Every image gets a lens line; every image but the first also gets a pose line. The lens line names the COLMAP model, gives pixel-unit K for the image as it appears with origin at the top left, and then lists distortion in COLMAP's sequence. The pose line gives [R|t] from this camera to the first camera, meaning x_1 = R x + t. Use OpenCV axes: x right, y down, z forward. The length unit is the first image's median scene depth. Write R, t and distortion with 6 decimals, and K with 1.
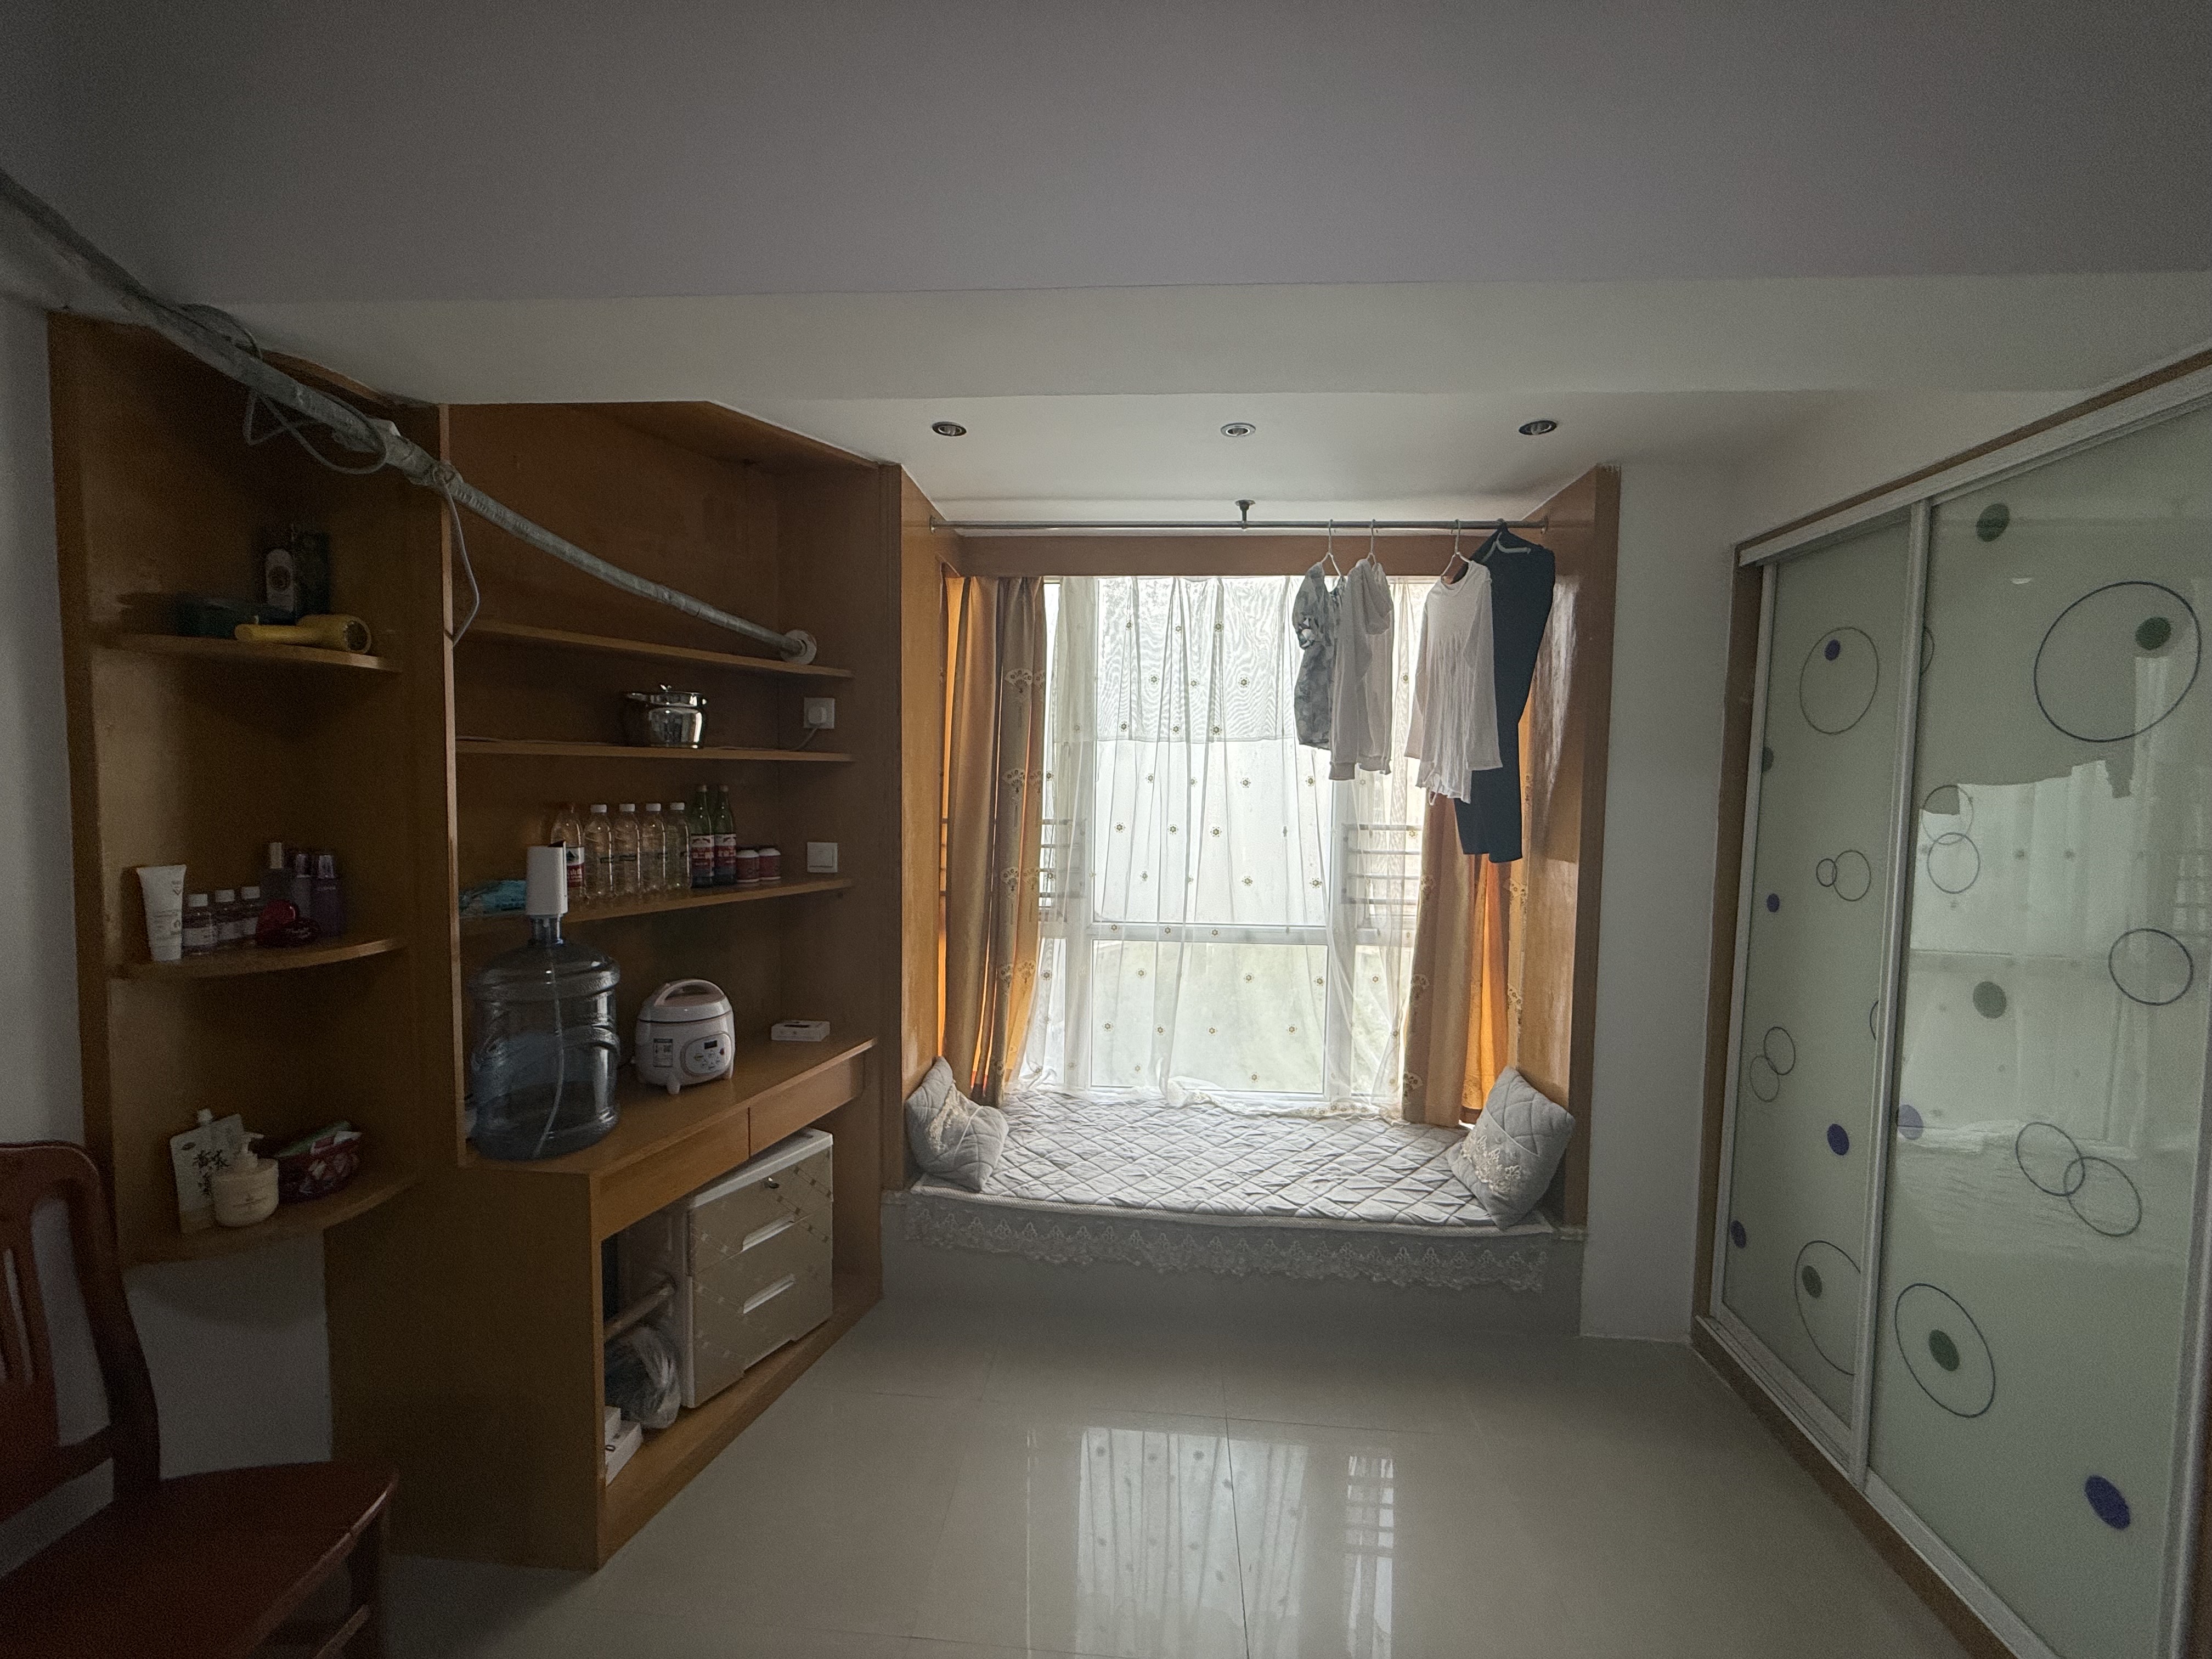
lens RADIAL K [[880.1, 0, 1101.1], [0, 880.1, 823.4], [0, 0, 1]] dist [0.002881, 0.000317]
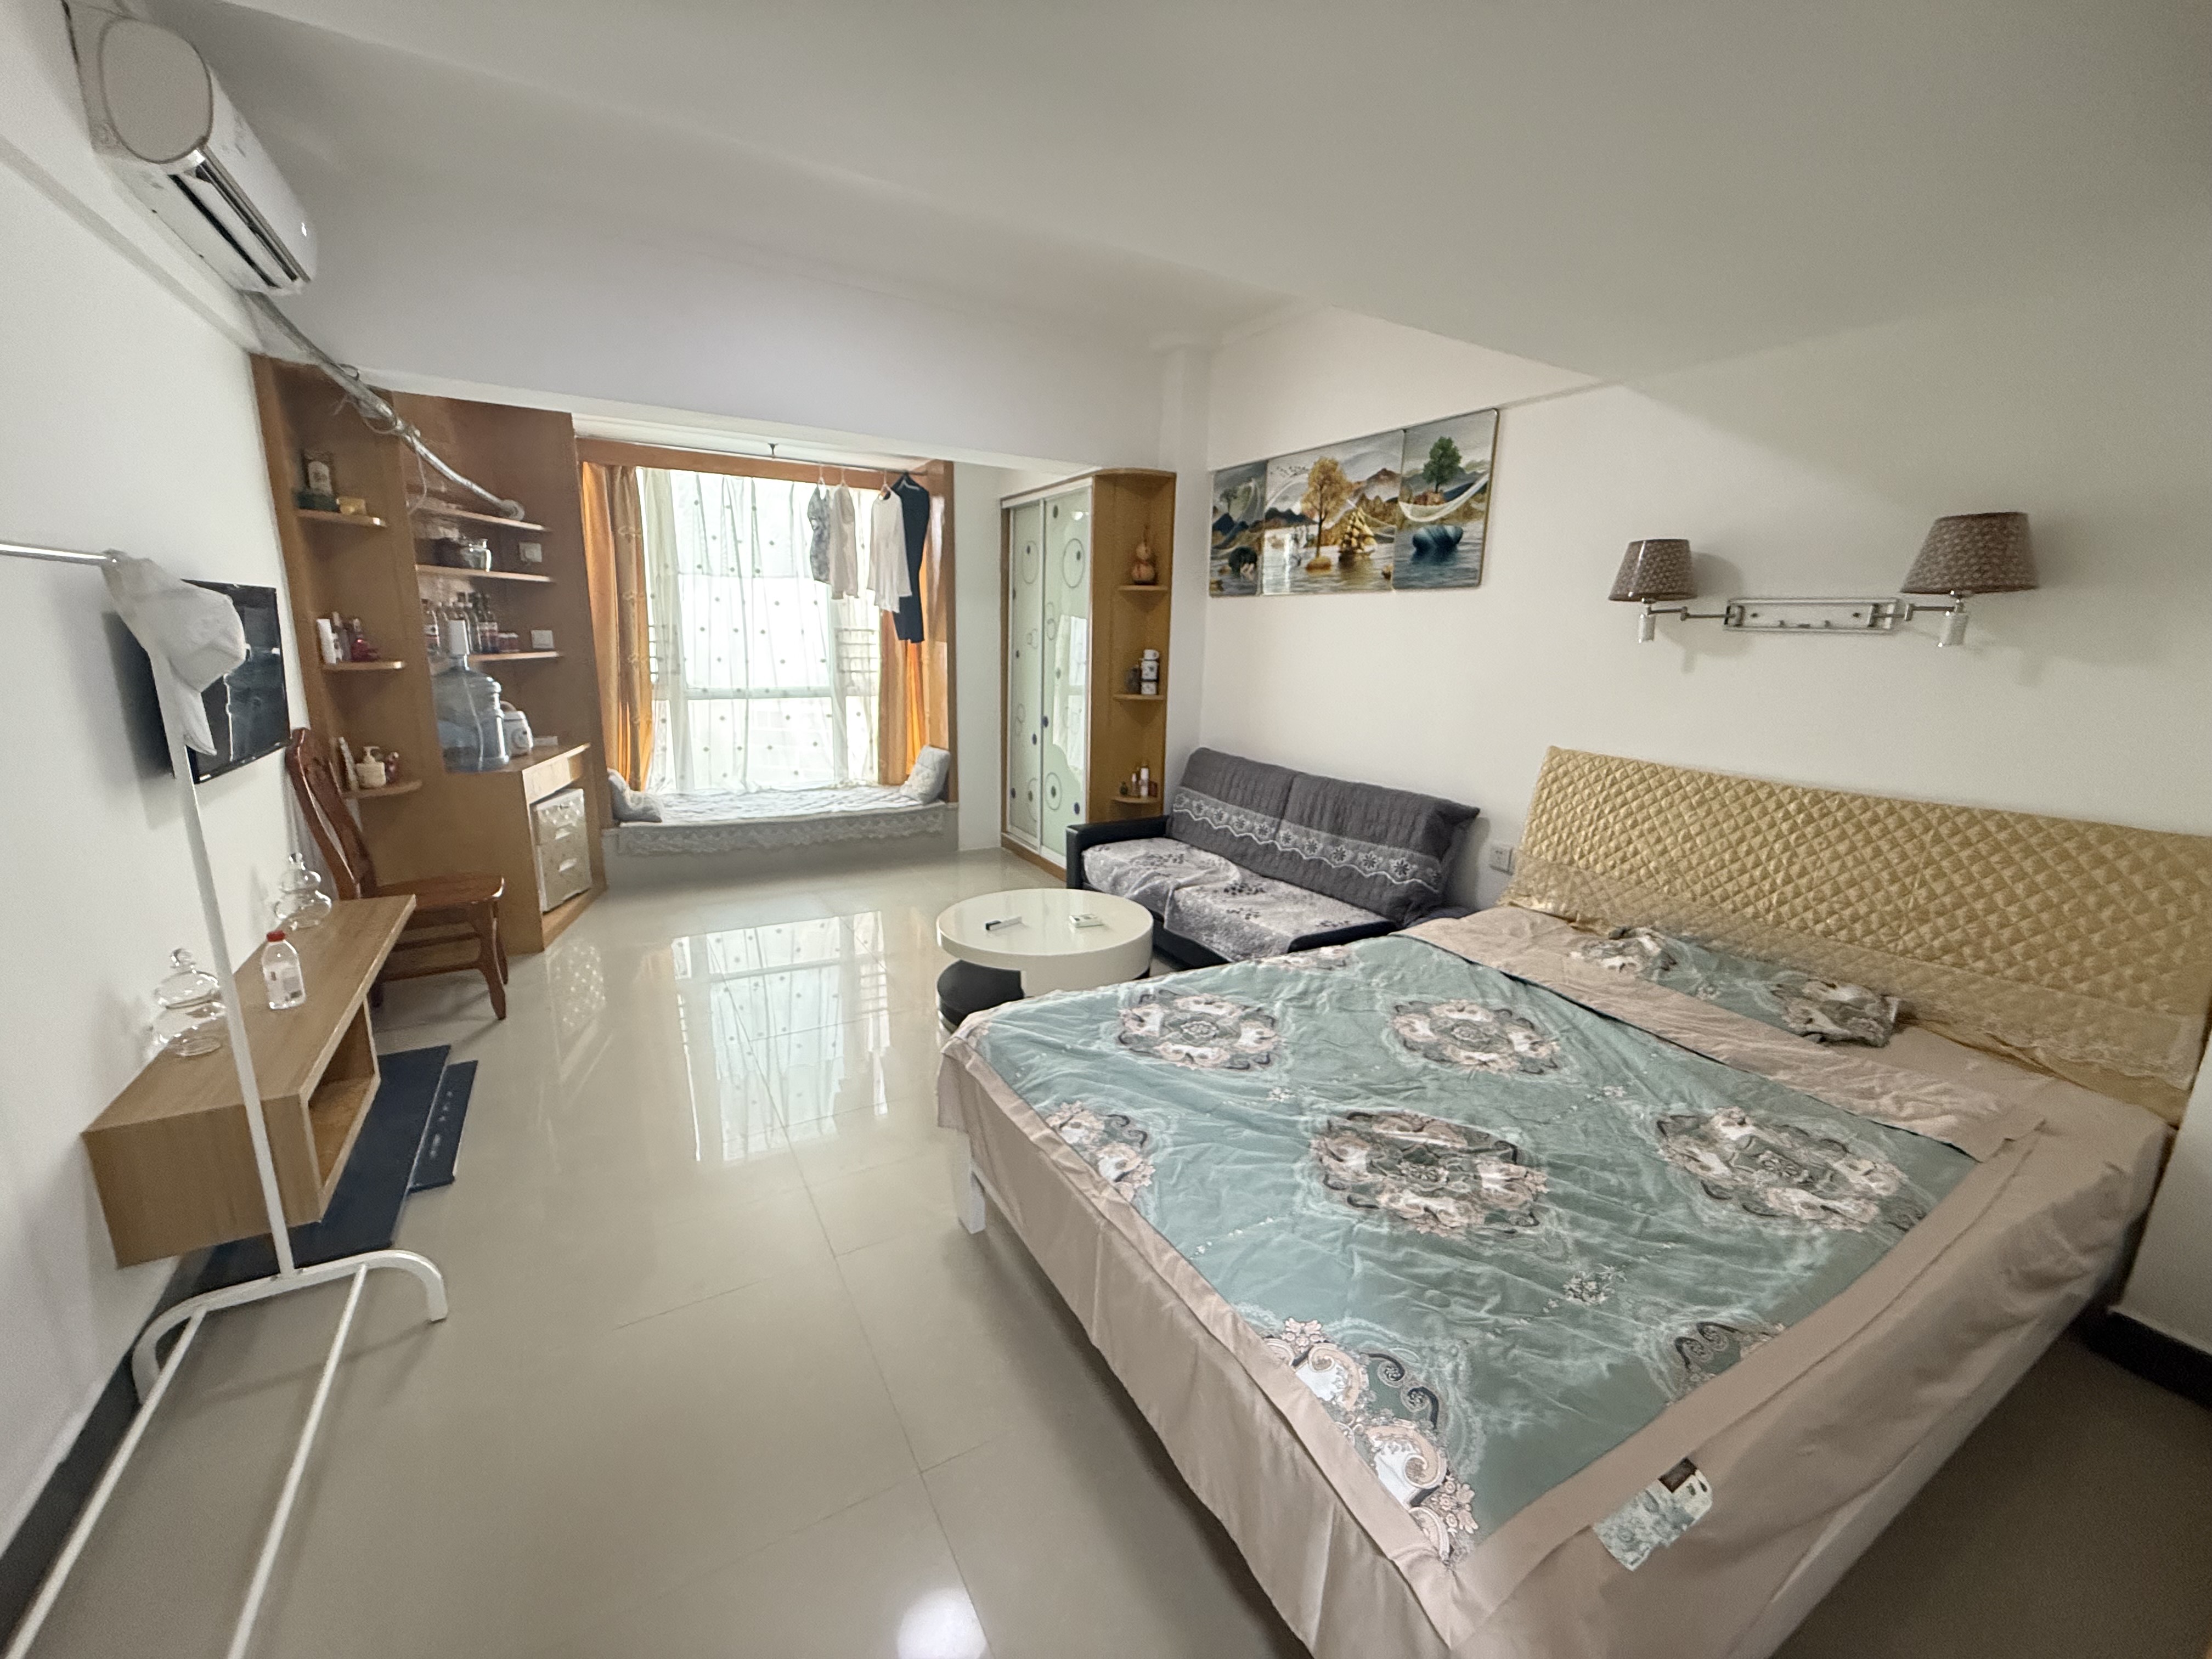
lens RADIAL K [[880.1, 0, 1101.1], [0, 880.1, 823.4], [0, 0, 1]] dist [0.002881, 0.000317]
pose [[0.825969, -0.117429, 0.551350, -0.383235], [0.021497, 0.983912, 0.177353, 0.105021], [-0.563306, -0.134636, 0.815205, -1.007938]]
